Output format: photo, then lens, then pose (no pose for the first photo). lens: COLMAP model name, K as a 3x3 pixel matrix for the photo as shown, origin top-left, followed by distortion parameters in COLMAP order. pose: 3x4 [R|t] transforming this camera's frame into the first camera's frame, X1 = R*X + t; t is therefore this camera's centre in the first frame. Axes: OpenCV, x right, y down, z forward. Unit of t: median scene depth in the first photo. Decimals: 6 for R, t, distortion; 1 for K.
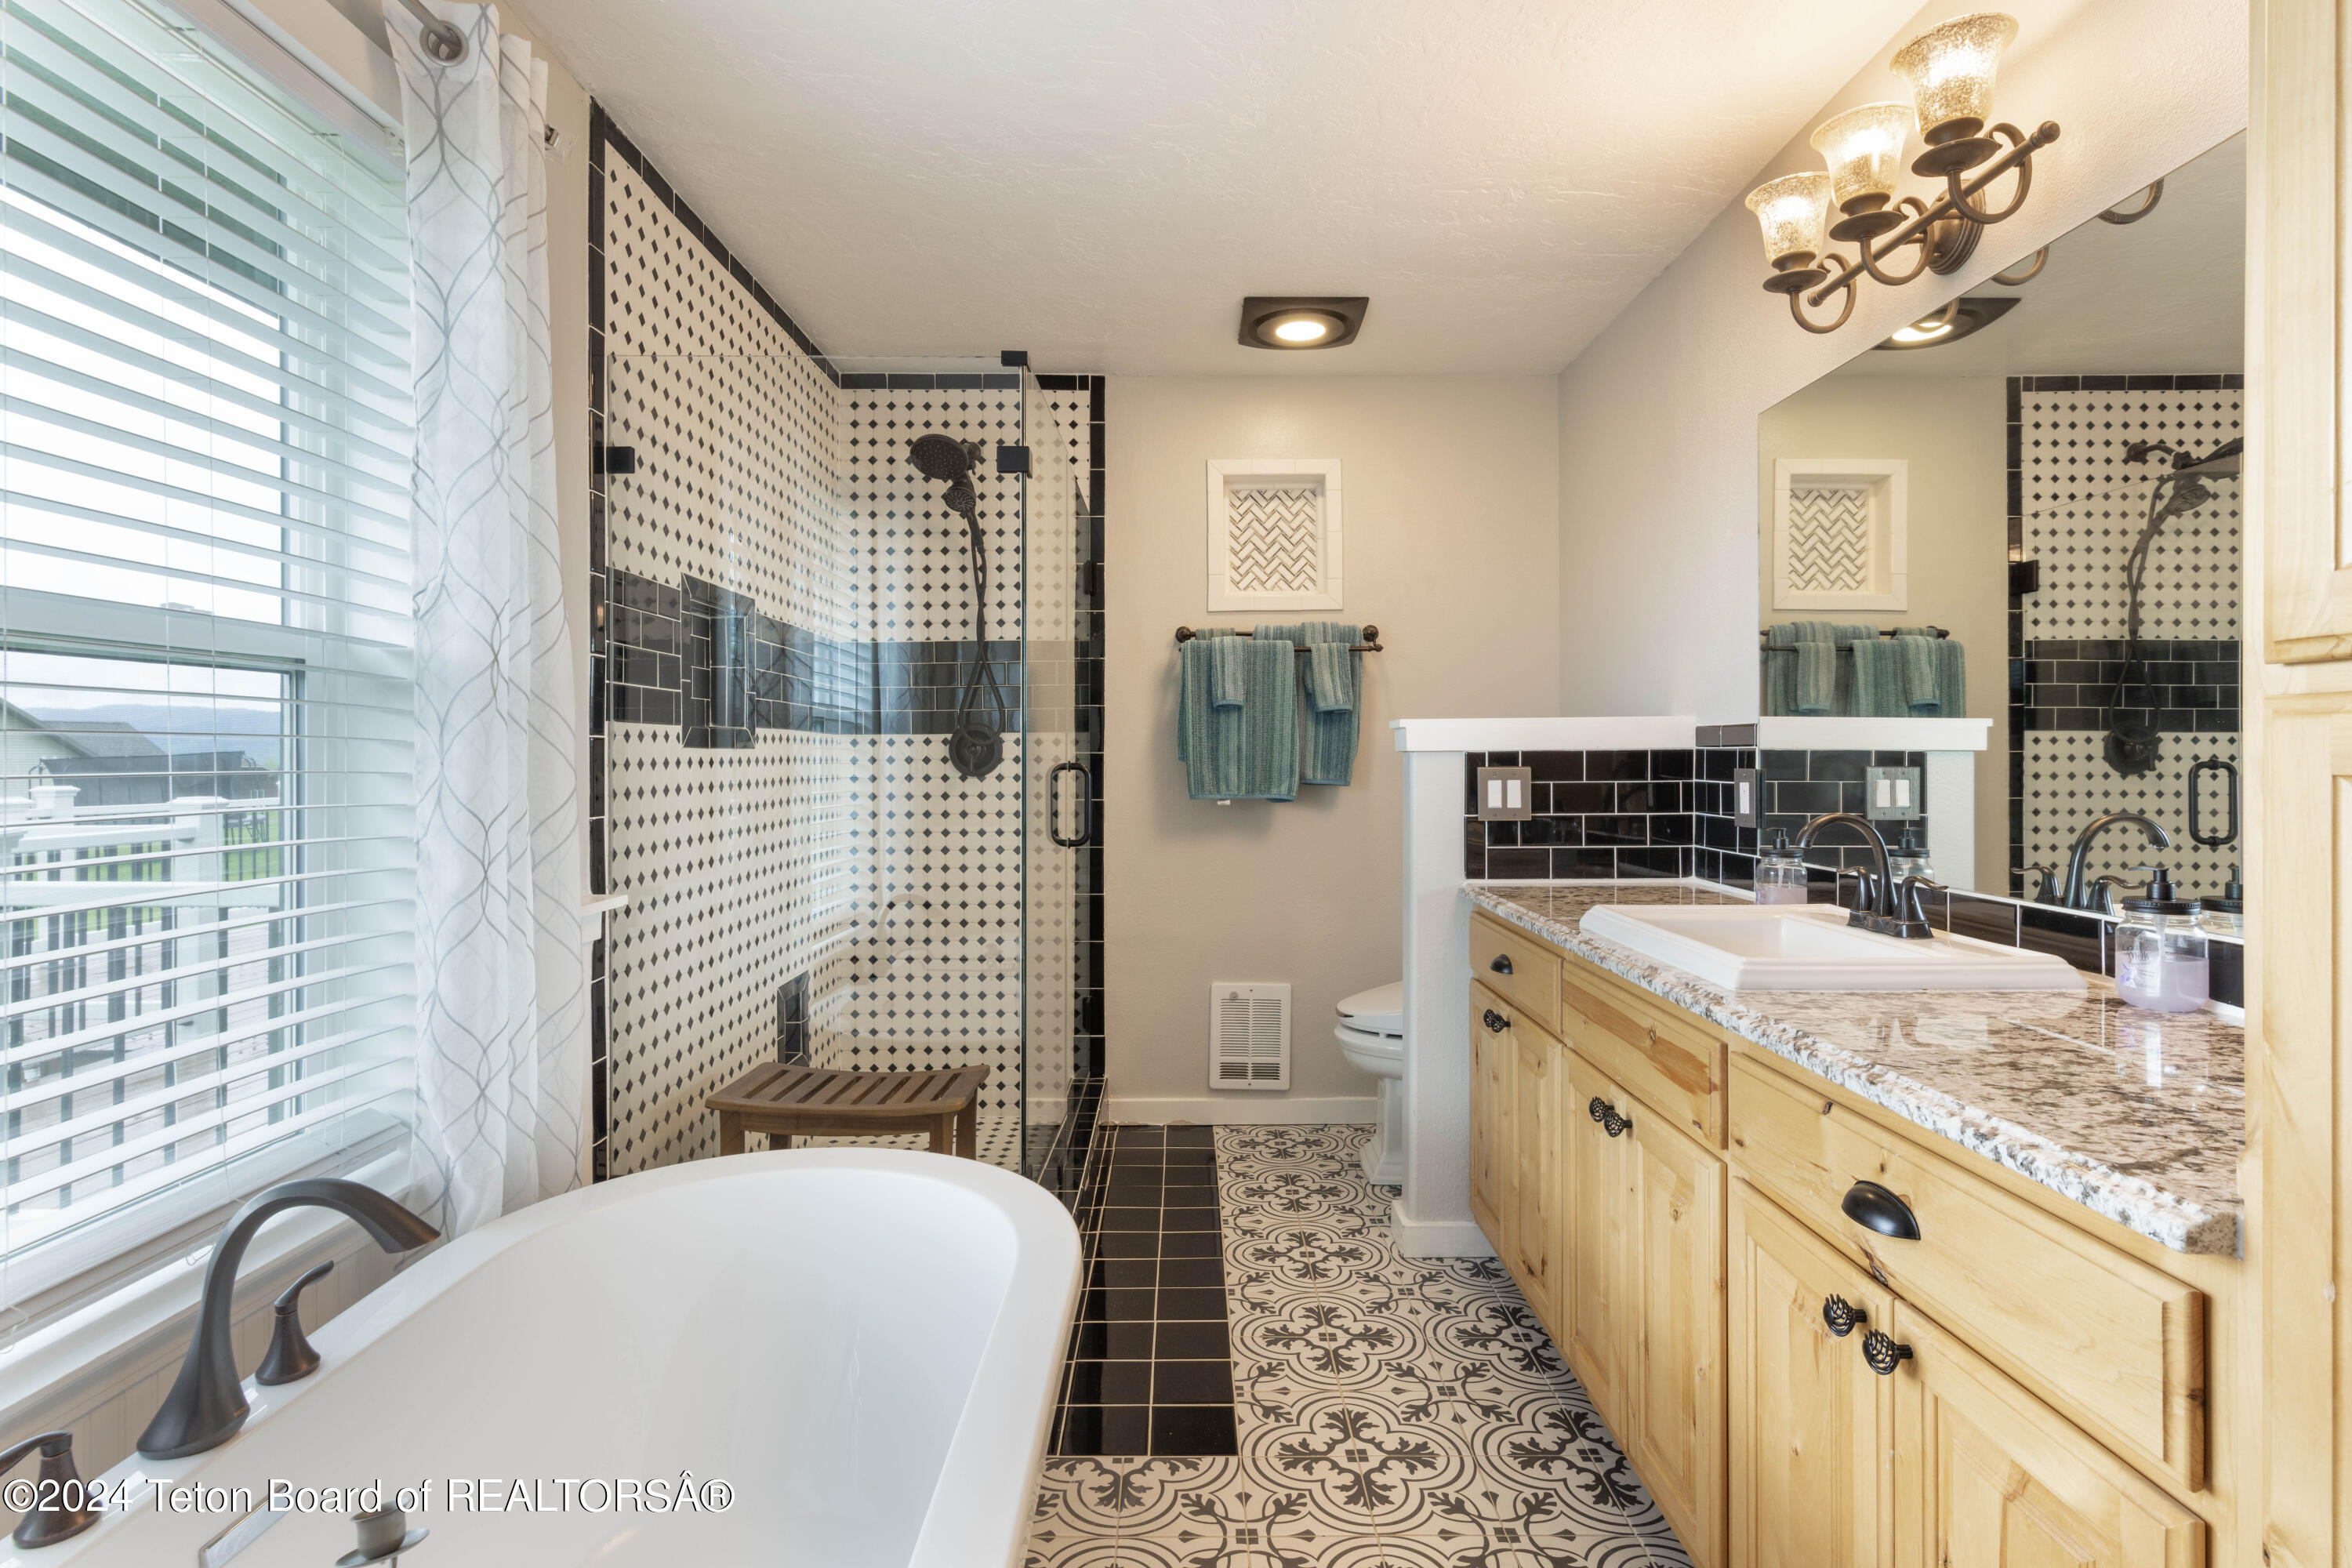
lens RADIAL K [[1145.5, 0, 1189.7], [0, 1145.5, 758.1], [0, 0, 1]] dist [0.002005, 0.000829]
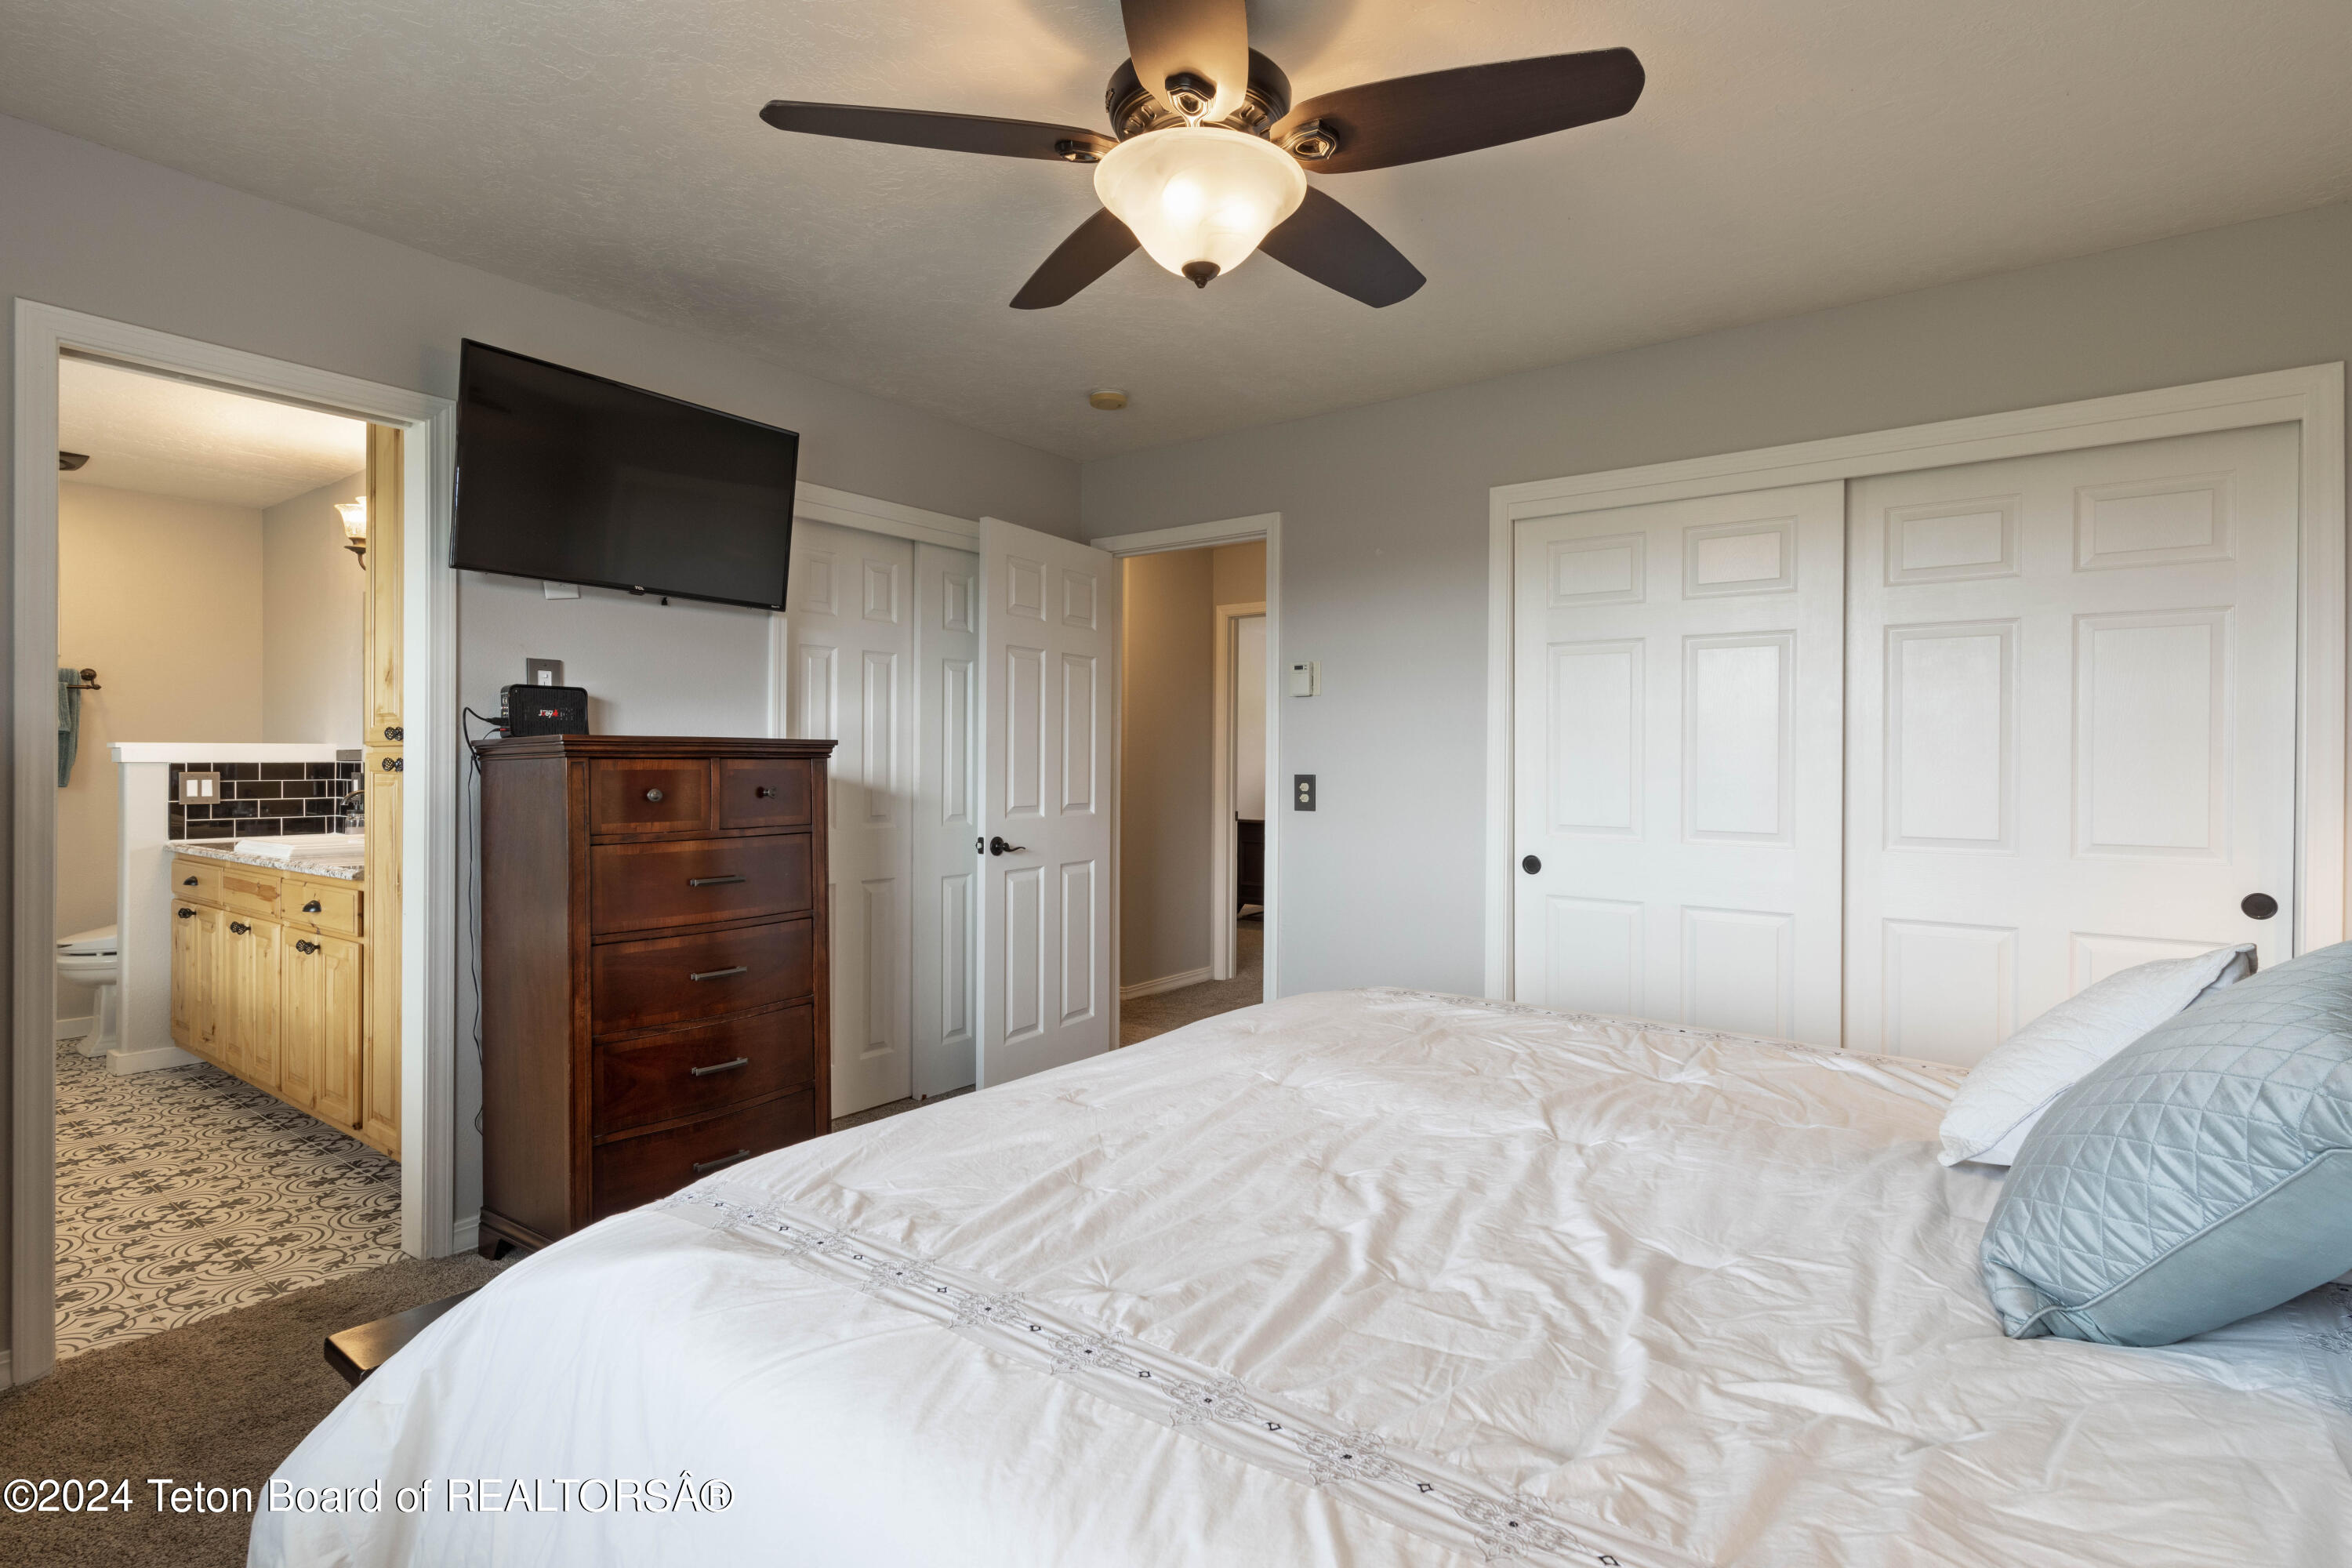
lens RADIAL K [[1145.5, 0, 1189.7], [0, 1145.5, 758.1], [0, 0, 1]] dist [0.002005, 0.000829]
pose [[0.598627, 0.005446, 0.801010, -0.205889], [-0.000247, 0.999978, -0.006614, -0.002457], [-0.801028, 0.003762, 0.598615, -1.175737]]
